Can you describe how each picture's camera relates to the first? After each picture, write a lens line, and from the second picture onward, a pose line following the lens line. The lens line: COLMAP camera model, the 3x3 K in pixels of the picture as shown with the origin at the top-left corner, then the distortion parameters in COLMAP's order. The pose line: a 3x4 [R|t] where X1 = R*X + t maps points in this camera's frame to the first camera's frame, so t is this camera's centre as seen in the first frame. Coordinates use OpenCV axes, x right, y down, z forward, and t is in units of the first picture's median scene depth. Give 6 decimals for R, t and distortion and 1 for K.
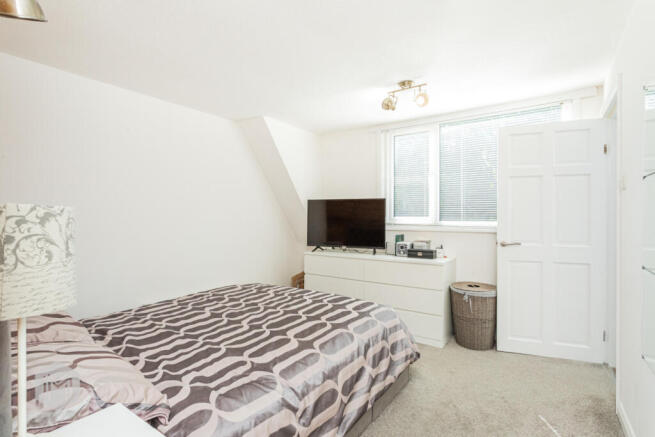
lens RADIAL K [[320.4, 0, 337.3], [0, 320.4, 219.9], [0, 0, 1]] dist [-0.000481, -0.000352]
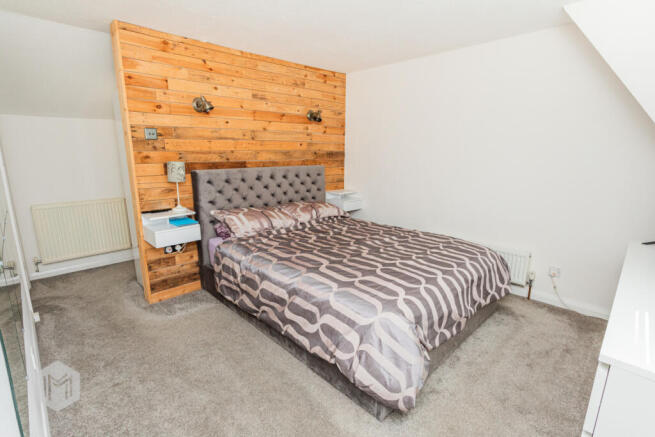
lens RADIAL K [[320.4, 0, 337.3], [0, 320.4, 219.9], [0, 0, 1]] dist [-0.000481, -0.000352]
pose [[-0.199822, 0.219919, -0.954833, 0.759247], [0.001181, 0.974540, 0.224211, -0.078032], [0.979832, 0.043675, -0.194994, 0.928337]]
